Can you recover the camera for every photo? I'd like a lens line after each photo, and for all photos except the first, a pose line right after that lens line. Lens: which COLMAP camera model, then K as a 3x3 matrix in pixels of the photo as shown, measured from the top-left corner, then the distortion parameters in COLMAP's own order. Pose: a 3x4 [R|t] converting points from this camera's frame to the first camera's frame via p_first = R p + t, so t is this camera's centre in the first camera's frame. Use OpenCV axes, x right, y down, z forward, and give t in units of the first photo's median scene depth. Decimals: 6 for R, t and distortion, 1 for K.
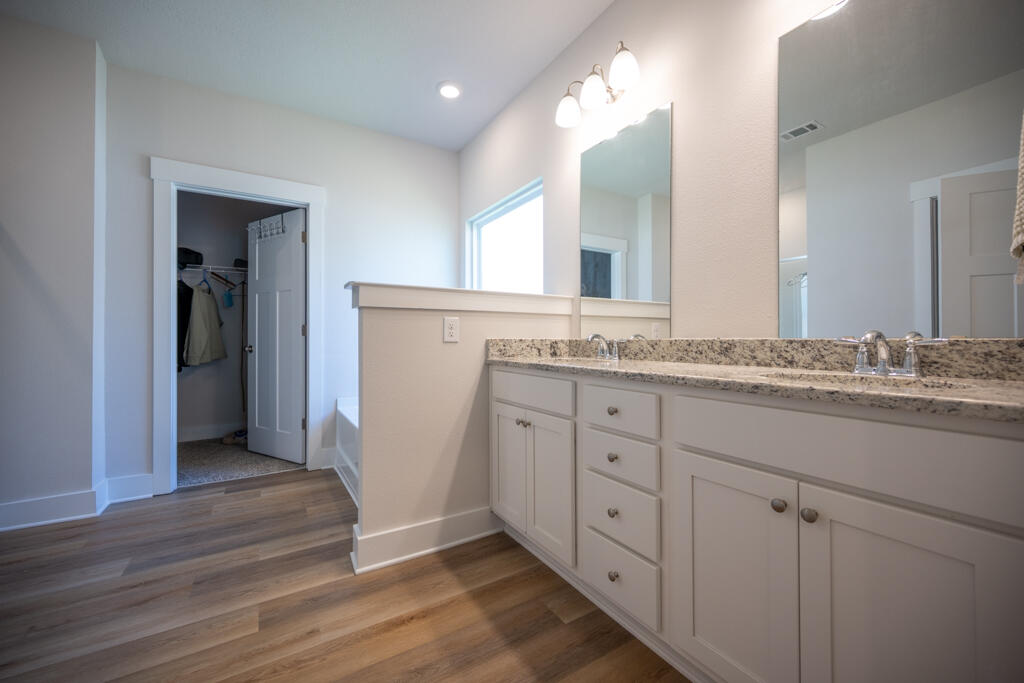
lens RADIAL K [[401.1, 0, 508.5], [0, 401.1, 337.4], [0, 0, 1]] dist [0.001534, 0.000630]
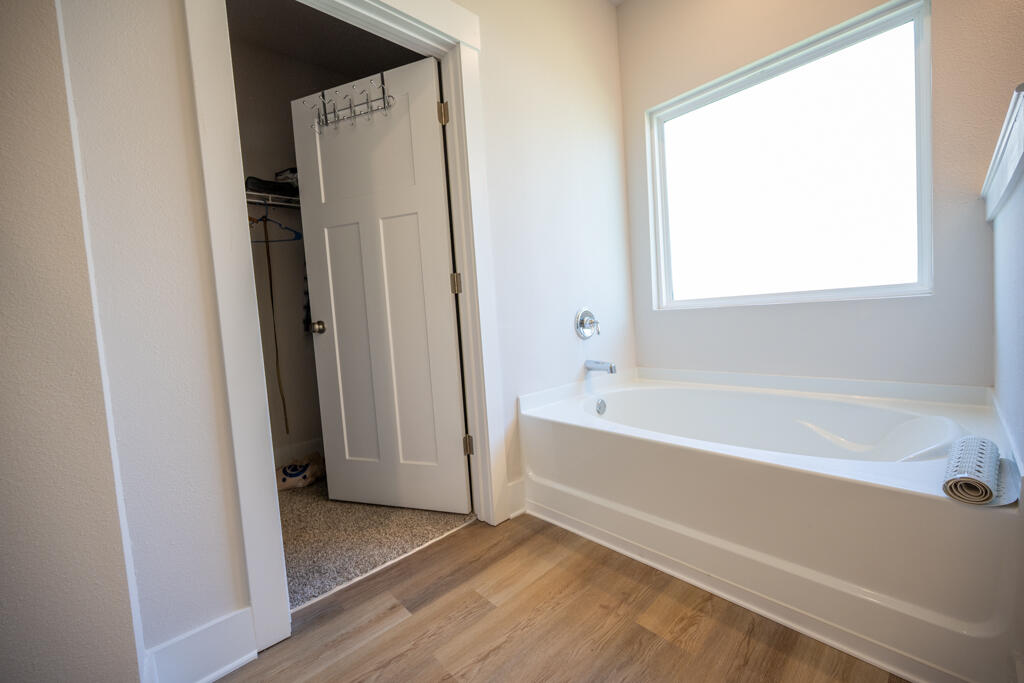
lens RADIAL K [[401.1, 0, 508.4], [0, 401.1, 337.8], [0, 0, 1]] dist [0.001534, 0.000630]
pose [[0.977175, -0.076302, 0.198259, -0.557709], [0.064369, 0.995744, 0.065959, 0.026607], [-0.202448, -0.051692, 0.977928, 0.434158]]
